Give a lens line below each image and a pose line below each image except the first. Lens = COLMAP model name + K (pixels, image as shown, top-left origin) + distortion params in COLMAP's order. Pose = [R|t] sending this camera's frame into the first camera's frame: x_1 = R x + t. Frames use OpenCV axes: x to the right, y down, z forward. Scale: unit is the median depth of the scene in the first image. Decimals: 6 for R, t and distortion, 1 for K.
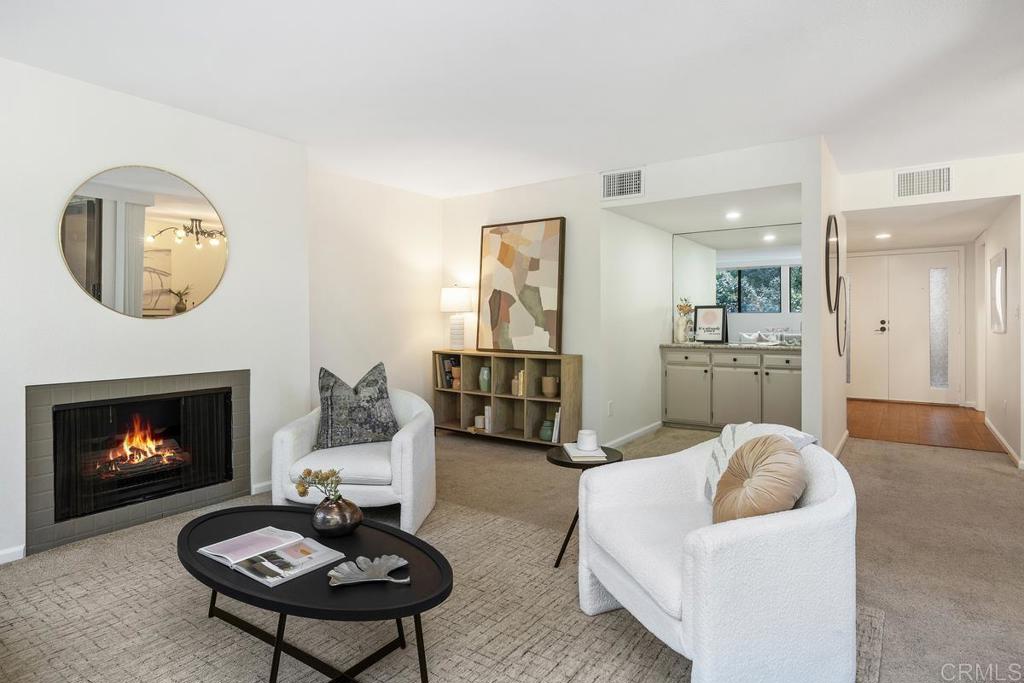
lens RADIAL K [[559.7, 0, 510.9], [0, 559.7, 335.4], [0, 0, 1]] dist [-0.004978, -0.000703]
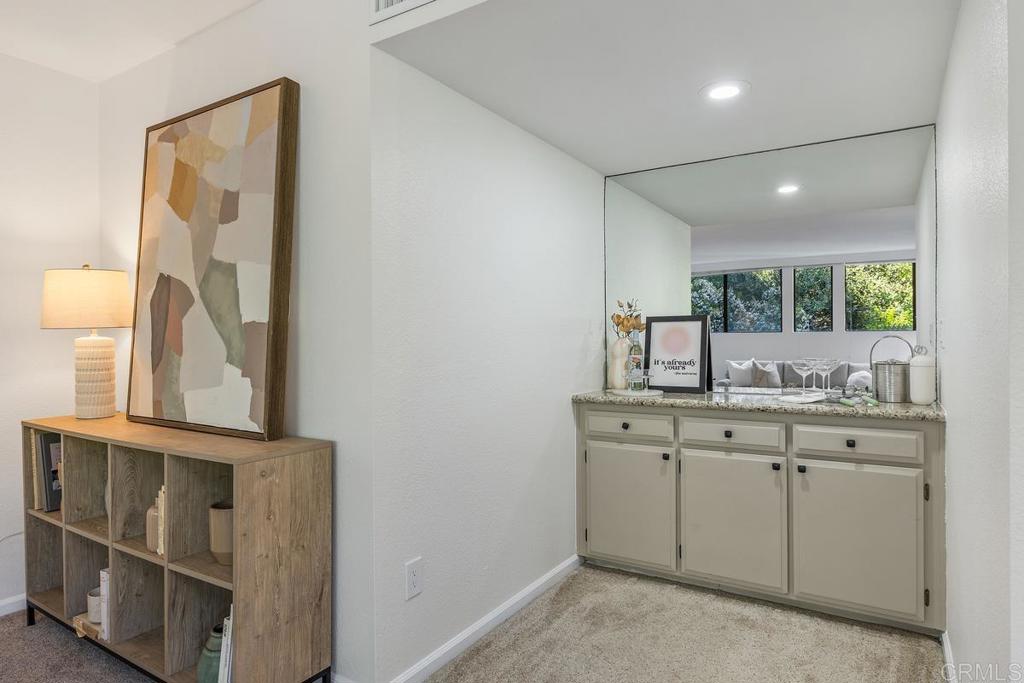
lens RADIAL K [[589.5, 0, 512.4], [0, 589.5, 350.9], [0, 0, 1]] dist [0.001333, -0.000781]
pose [[0.998875, -0.001979, 0.047384, 0.204807], [0.002529, 0.999930, -0.011551, -0.018447], [-0.047358, 0.011658, 0.998810, 0.533831]]
